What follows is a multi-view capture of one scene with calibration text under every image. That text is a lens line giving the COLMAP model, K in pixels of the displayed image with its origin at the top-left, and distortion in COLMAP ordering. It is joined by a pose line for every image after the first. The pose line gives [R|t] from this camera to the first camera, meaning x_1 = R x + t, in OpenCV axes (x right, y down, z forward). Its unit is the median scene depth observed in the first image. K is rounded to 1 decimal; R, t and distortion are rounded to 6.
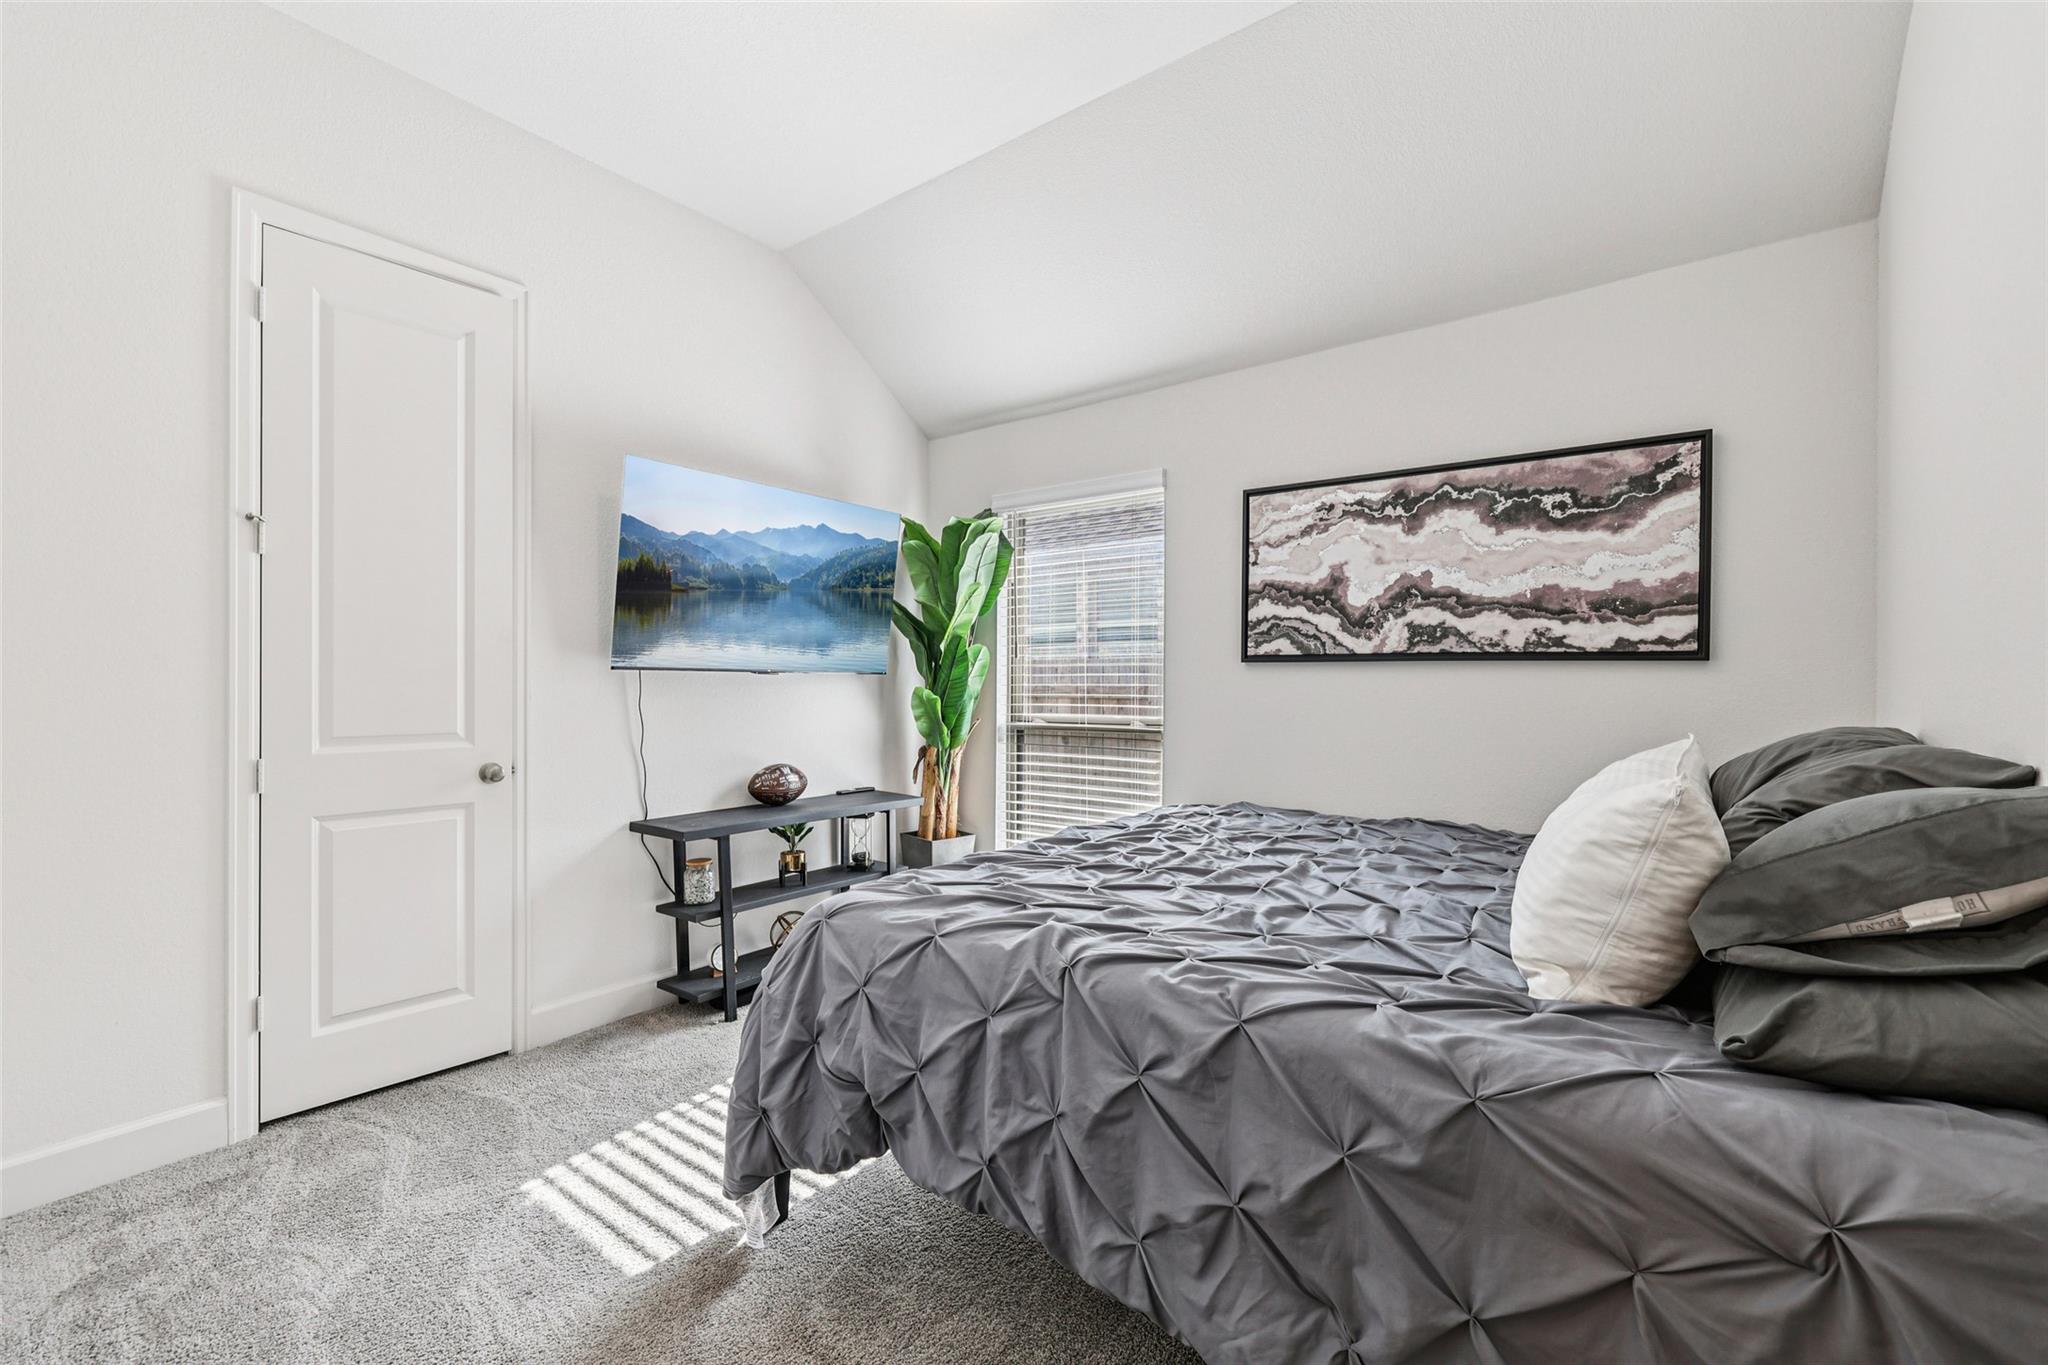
lens RADIAL K [[864.4, 0, 1029.3], [0, 864.4, 684.7], [0, 0, 1]] dist [-0.000501, -0.000065]
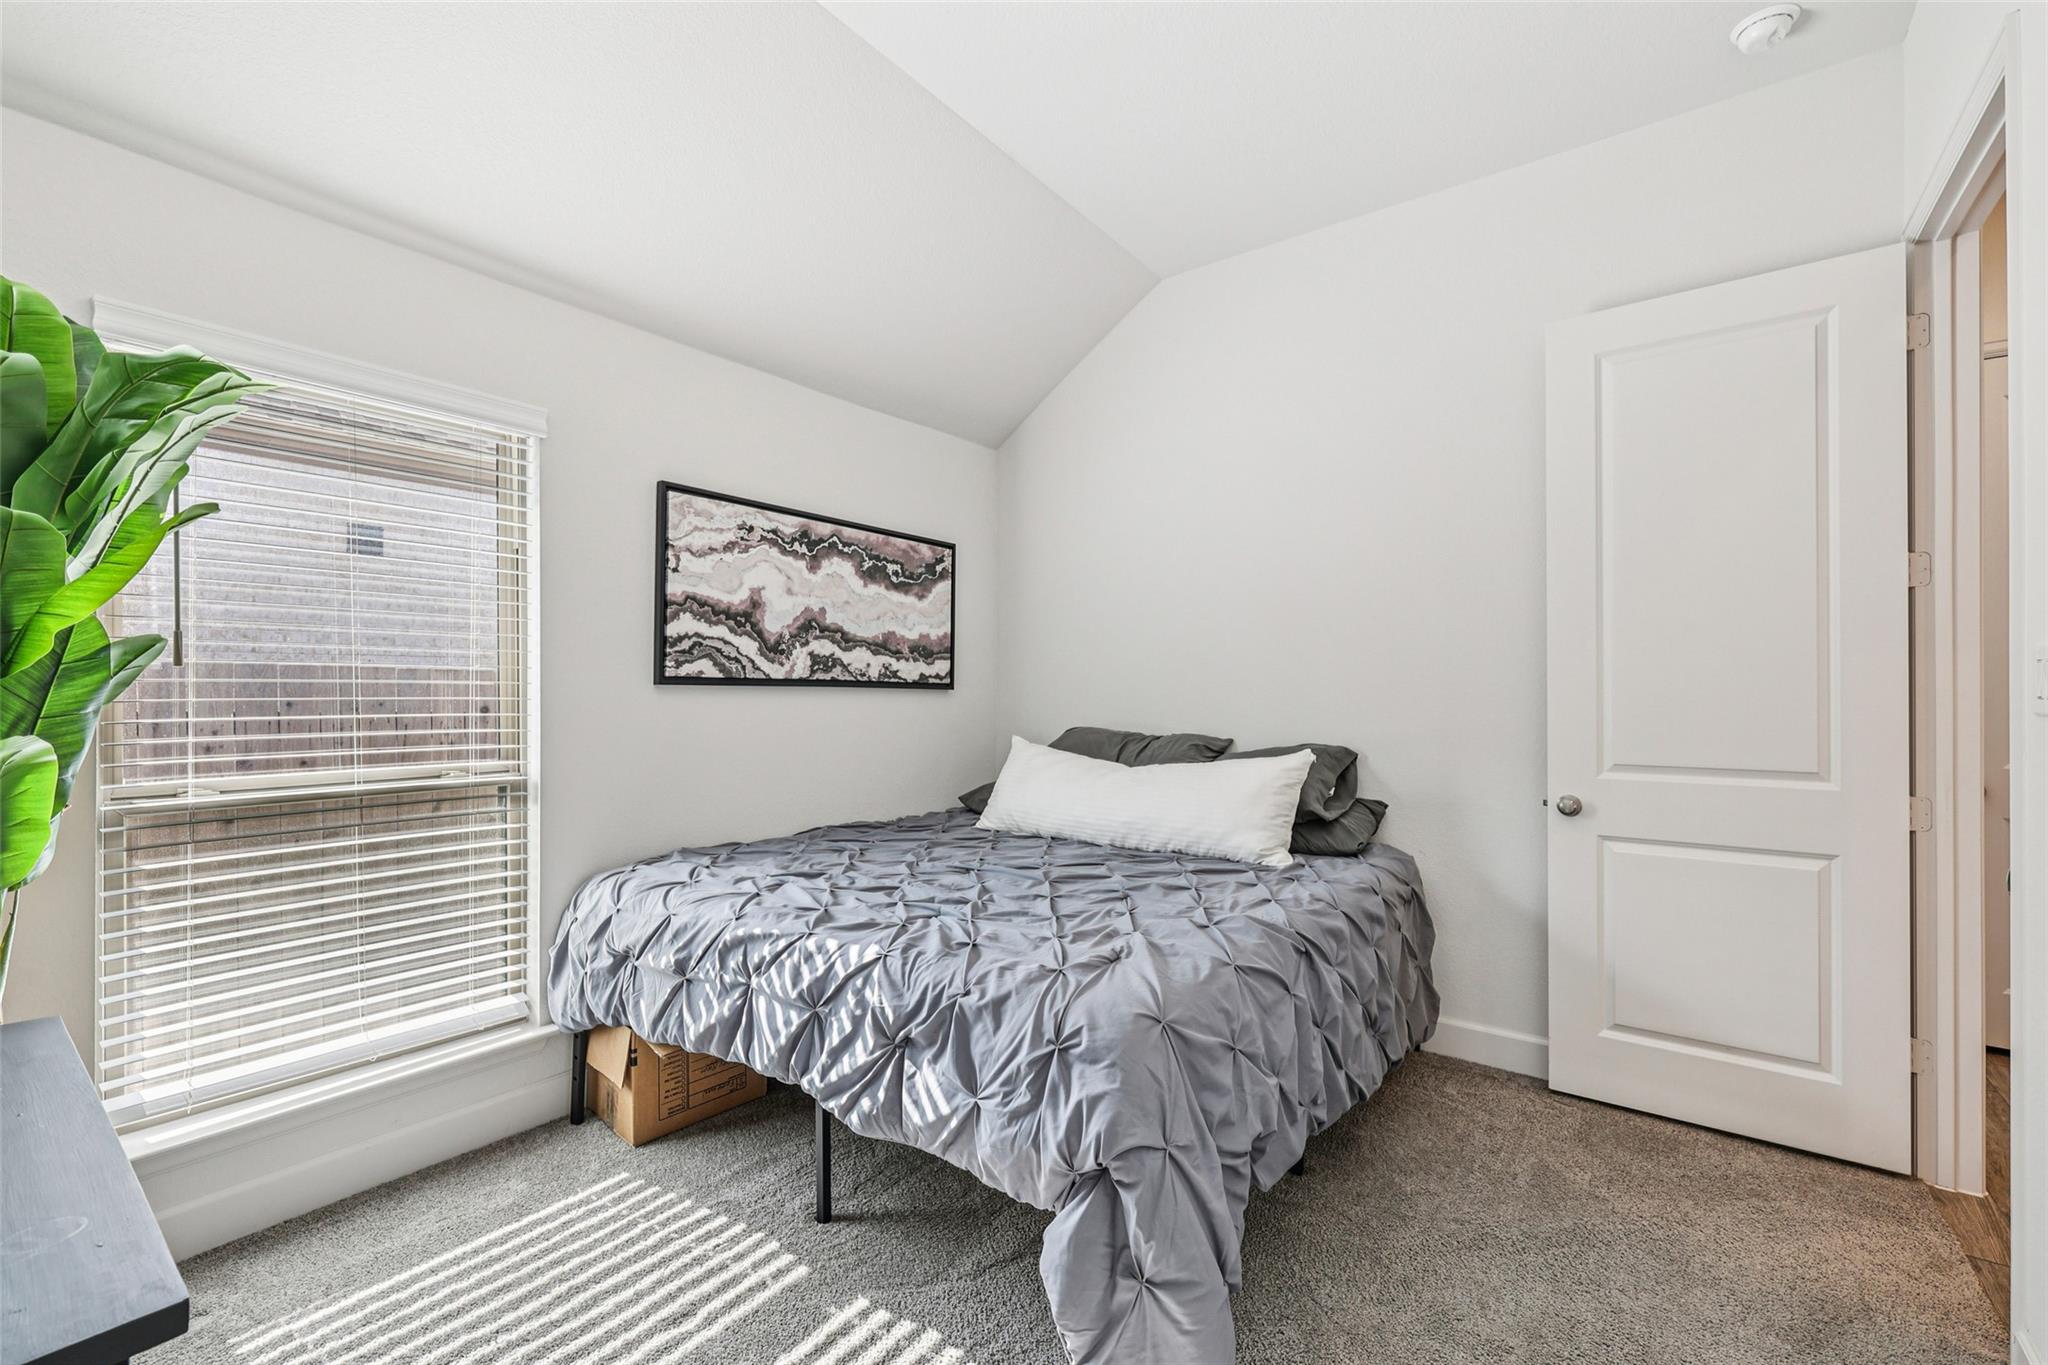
lens RADIAL K [[864.4, 0, 1029.3], [0, 864.4, 684.7], [0, 0, 1]] dist [-0.000501, -0.000065]
pose [[0.003743, 0.004708, 0.999982, -0.656009], [-0.001502, 0.999988, -0.004702, -0.024750], [-0.999992, -0.001484, 0.003750, 0.706072]]
